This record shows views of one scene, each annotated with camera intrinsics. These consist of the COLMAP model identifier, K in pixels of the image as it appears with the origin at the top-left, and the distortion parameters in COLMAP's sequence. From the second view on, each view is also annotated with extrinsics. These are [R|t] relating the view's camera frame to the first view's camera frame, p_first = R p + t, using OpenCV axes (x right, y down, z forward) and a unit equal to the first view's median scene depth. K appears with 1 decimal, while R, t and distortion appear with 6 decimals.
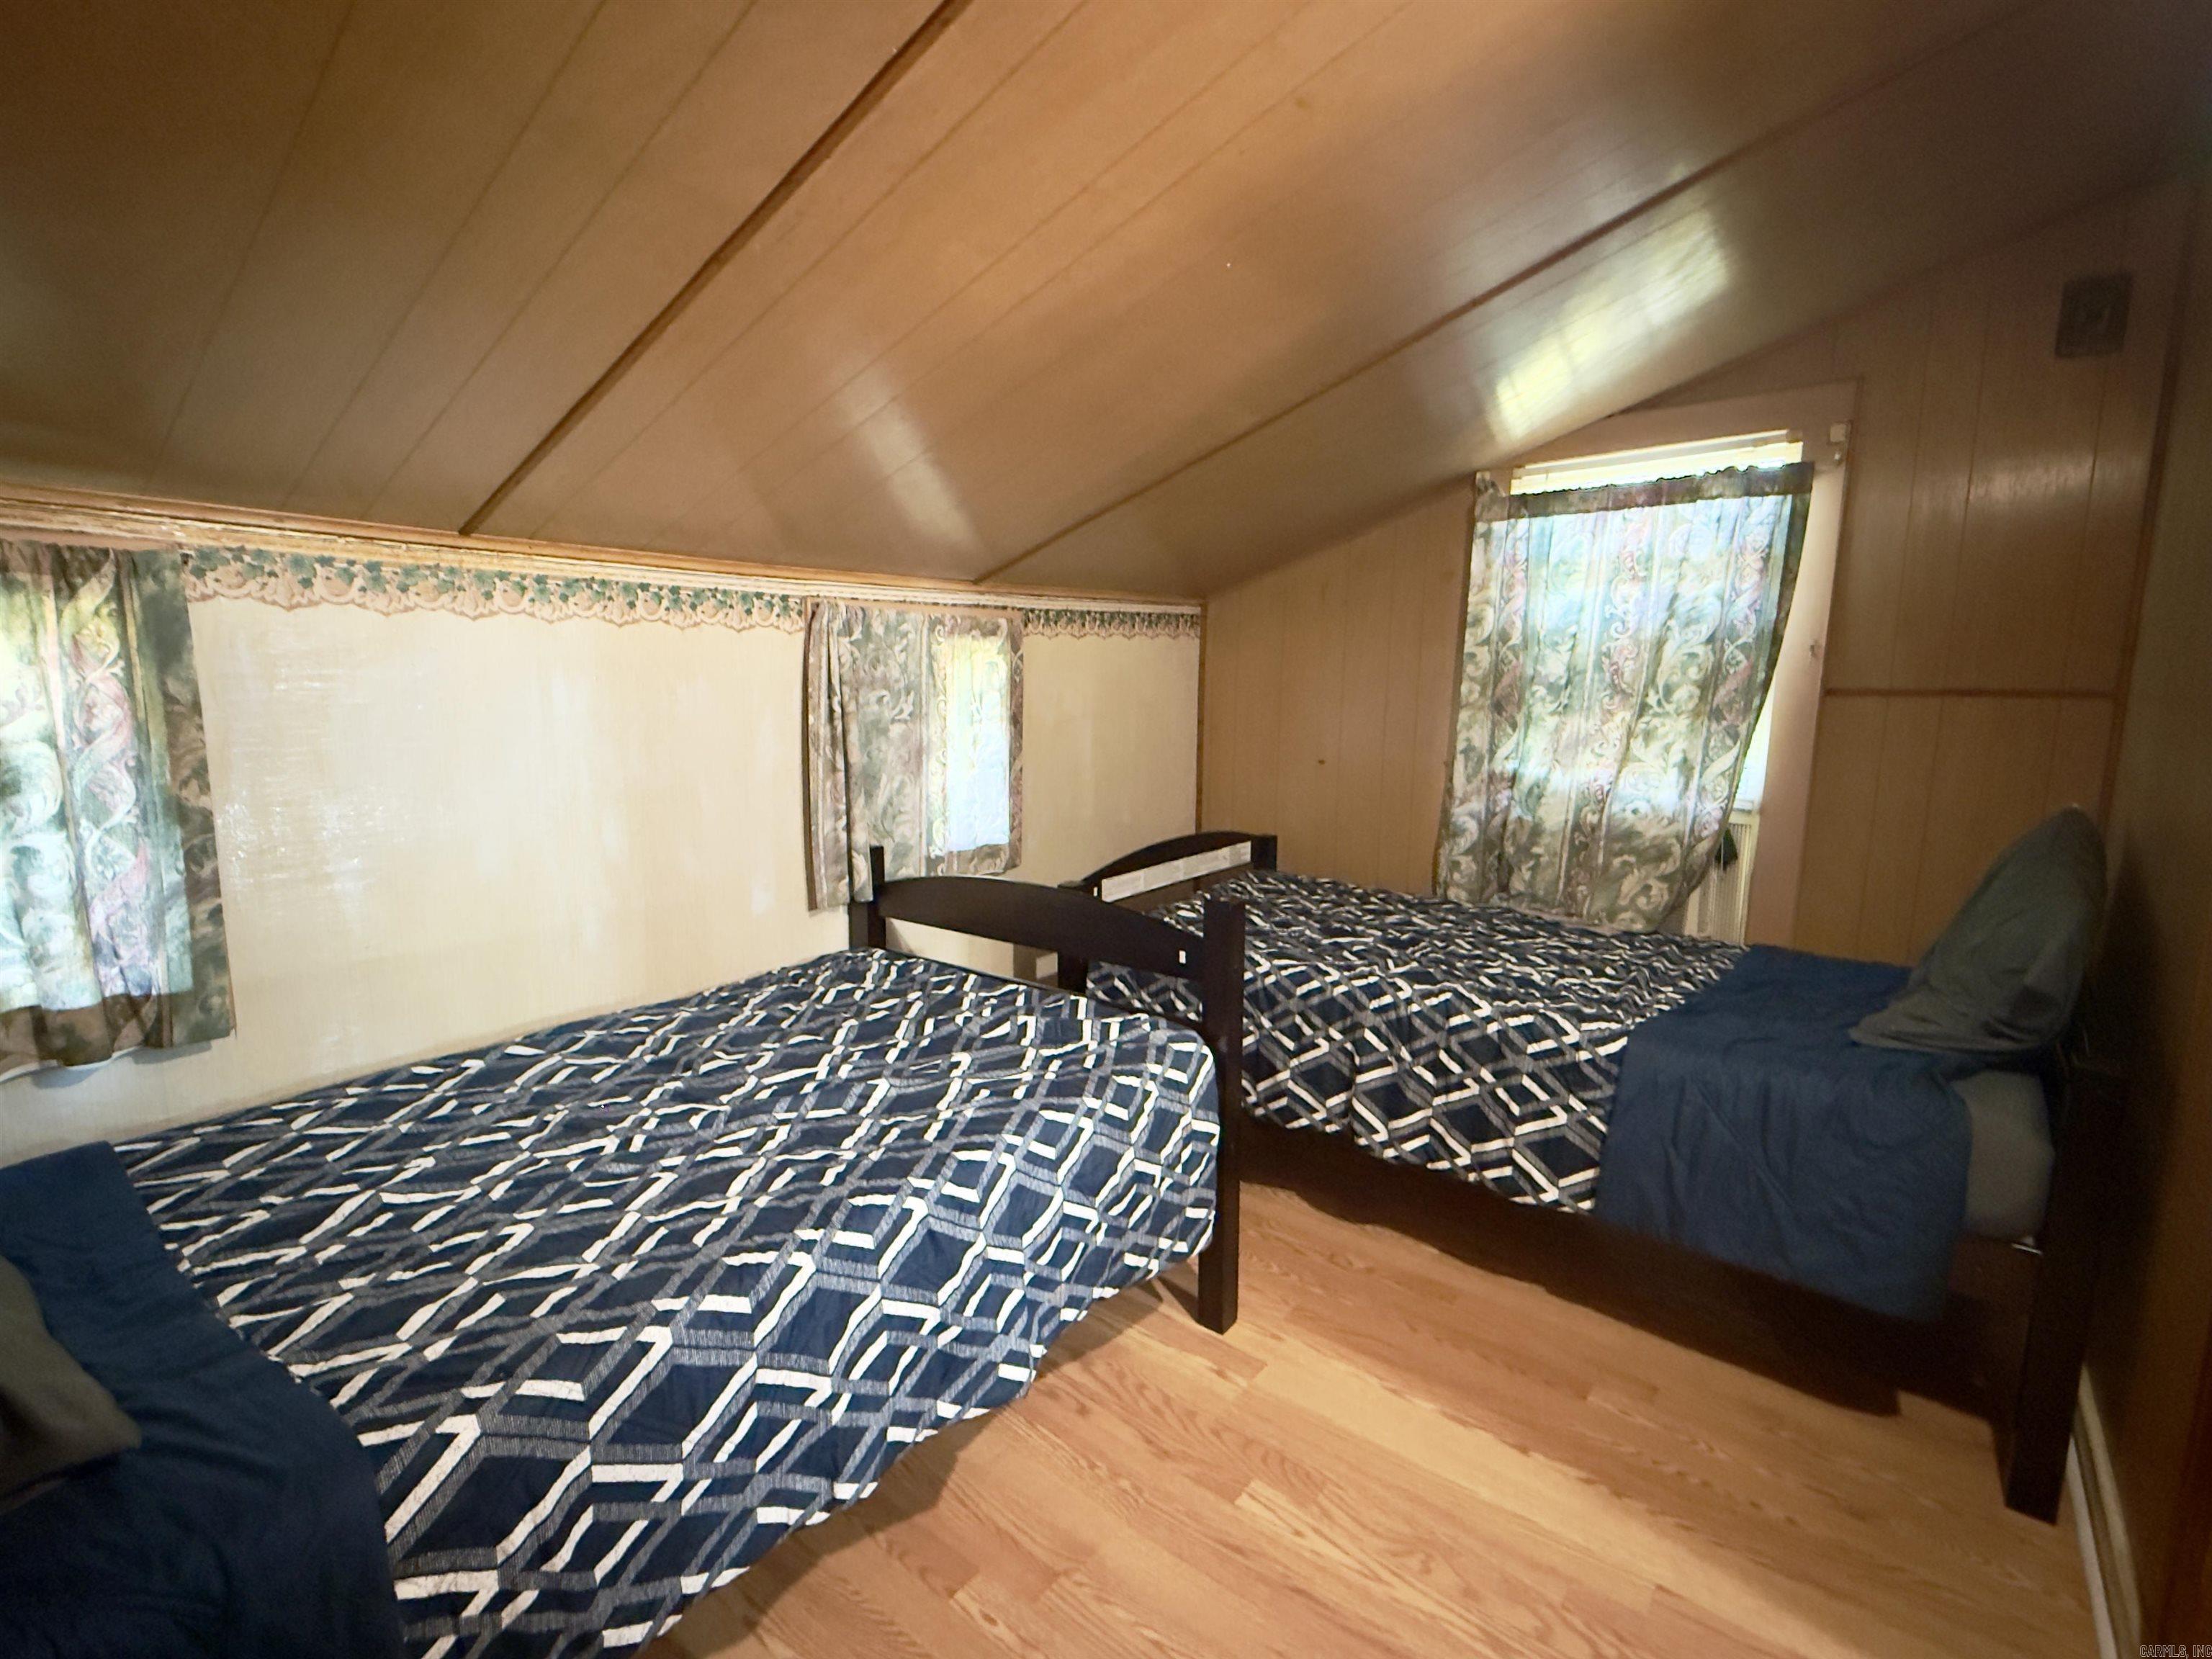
lens RADIAL K [[1021.8, 0, 1081.8], [0, 1021.8, 841.7], [0, 0, 1]] dist [0.003389, 0.000670]
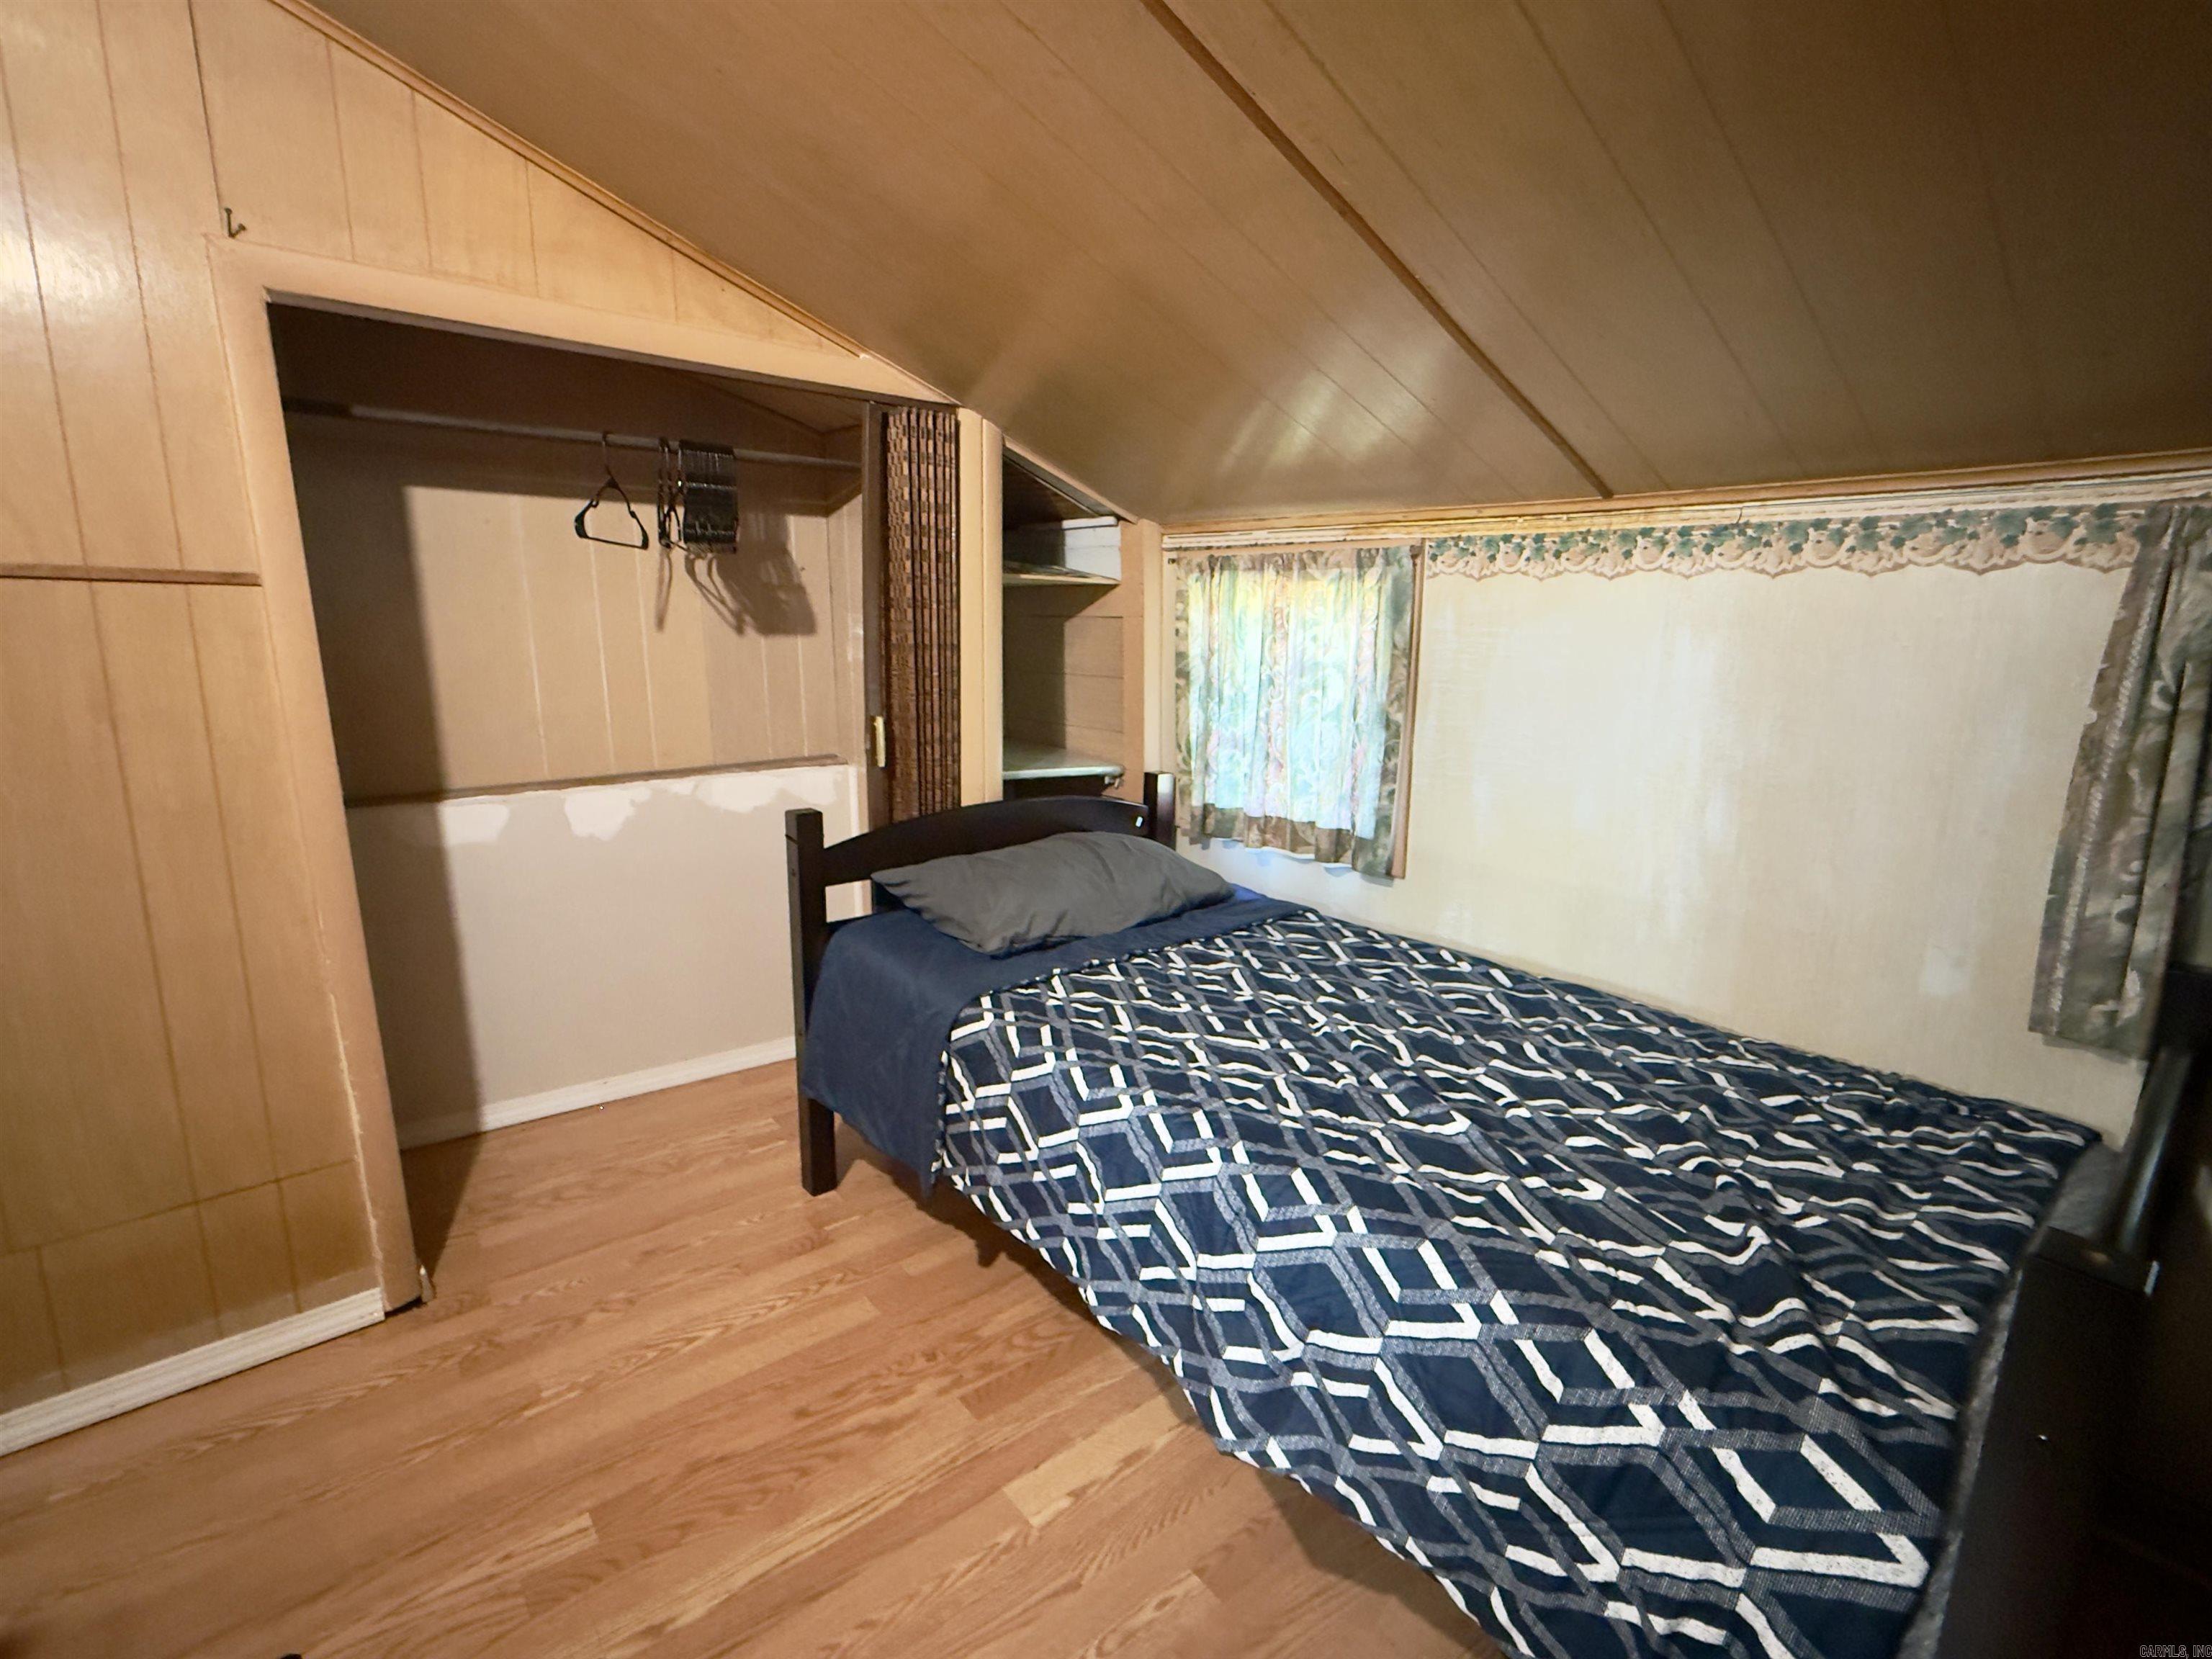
lens RADIAL K [[1021.8, 0, 1085.3], [0, 1021.8, 813.2], [0, 0, 1]] dist [0.003389, 0.000670]
pose [[-0.214186, 0.169310, -0.962008, 0.556730], [-0.178885, 0.961408, 0.209033, -0.109879], [0.960273, 0.216861, -0.175633, 0.718863]]
